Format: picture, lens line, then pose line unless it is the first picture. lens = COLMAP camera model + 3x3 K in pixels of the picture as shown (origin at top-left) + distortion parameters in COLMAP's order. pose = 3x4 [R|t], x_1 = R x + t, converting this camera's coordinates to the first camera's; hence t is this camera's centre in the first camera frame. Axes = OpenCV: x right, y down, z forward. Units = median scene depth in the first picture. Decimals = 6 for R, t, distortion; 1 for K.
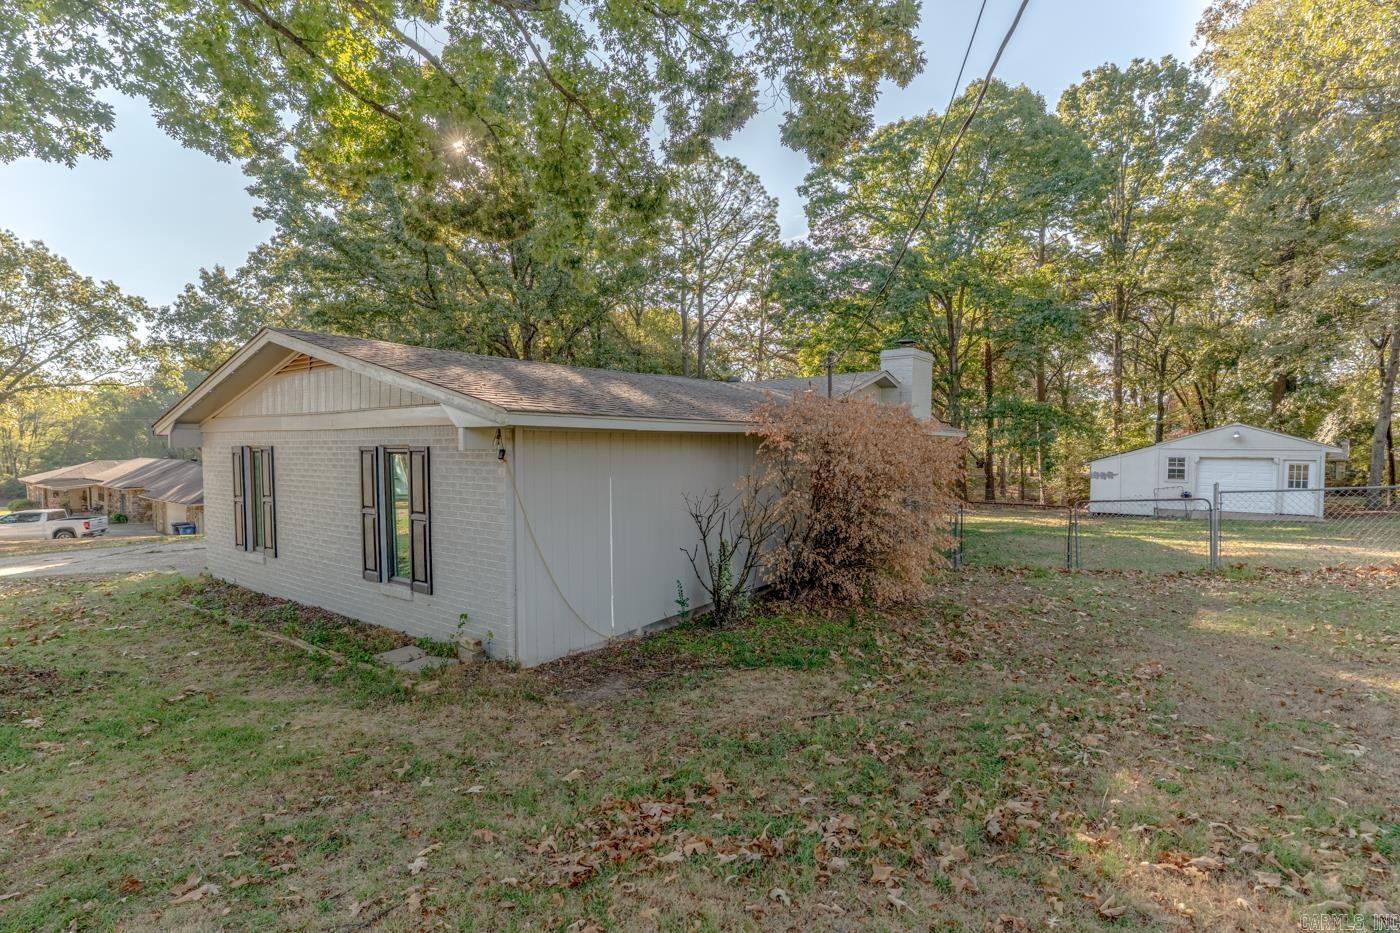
lens RADIAL K [[677.9, 0, 691.3], [0, 677.9, 465.2], [0, 0, 1]] dist [0.001904, 0.000891]
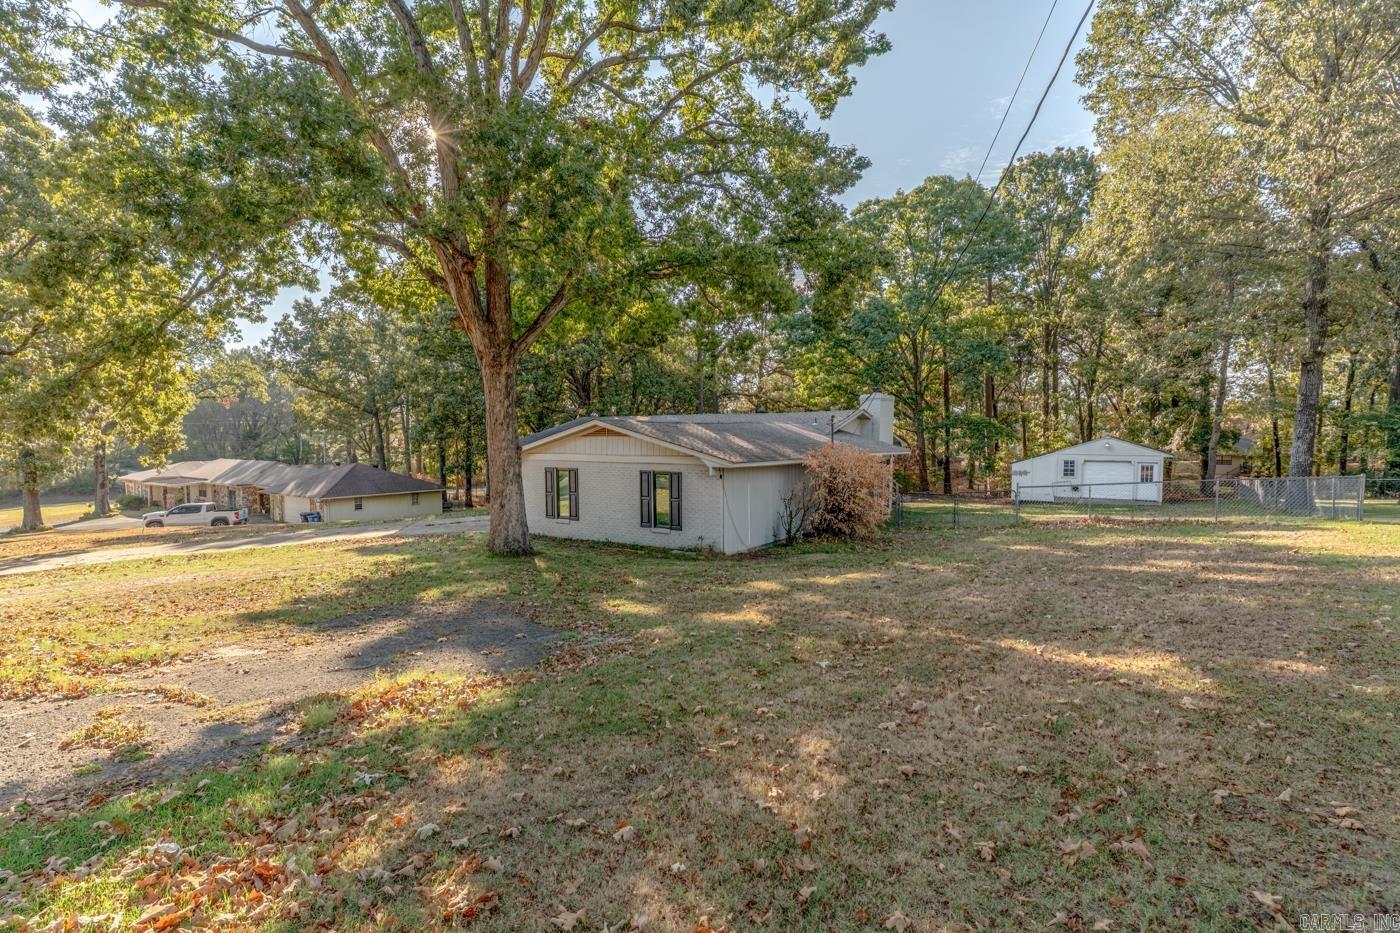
lens RADIAL K [[677.9, 0, 697.6], [0, 677.9, 464.7], [0, 0, 1]] dist [0.001904, 0.000891]
pose [[0.999489, -0.004055, 0.031695, -0.097210], [0.003737, 0.999942, 0.010068, -0.019598], [-0.031734, -0.009944, 0.999447, -0.369951]]
